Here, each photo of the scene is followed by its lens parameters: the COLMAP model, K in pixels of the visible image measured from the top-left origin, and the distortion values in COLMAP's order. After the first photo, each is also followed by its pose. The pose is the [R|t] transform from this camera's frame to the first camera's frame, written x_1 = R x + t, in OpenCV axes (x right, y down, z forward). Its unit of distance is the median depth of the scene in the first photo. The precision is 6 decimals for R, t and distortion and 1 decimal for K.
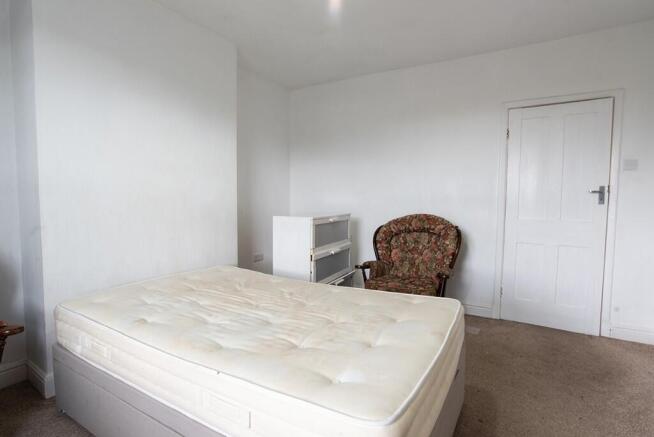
lens RADIAL K [[335.6, 0, 333.6], [0, 335.6, 219.2], [0, 0, 1]] dist [-0.043617, -0.000135]
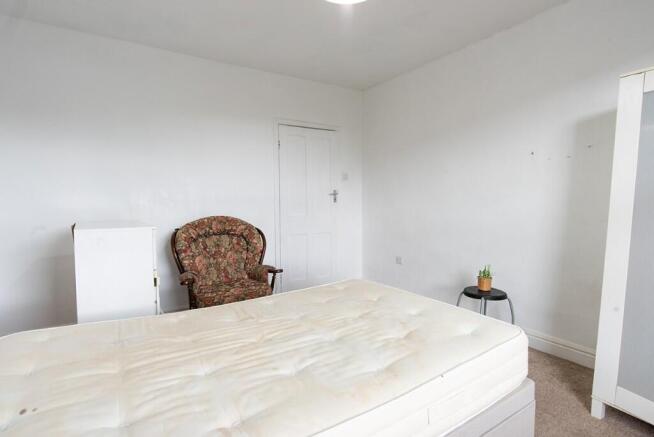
lens RADIAL K [[335.6, 0, 333.6], [0, 335.6, 219.2], [0, 0, 1]] dist [-0.043617, -0.000135]
pose [[0.435720, -0.056409, 0.898313, -0.552583], [0.059996, 0.997635, 0.033545, -0.022518], [-0.898080, 0.039279, 0.438074, 0.343750]]
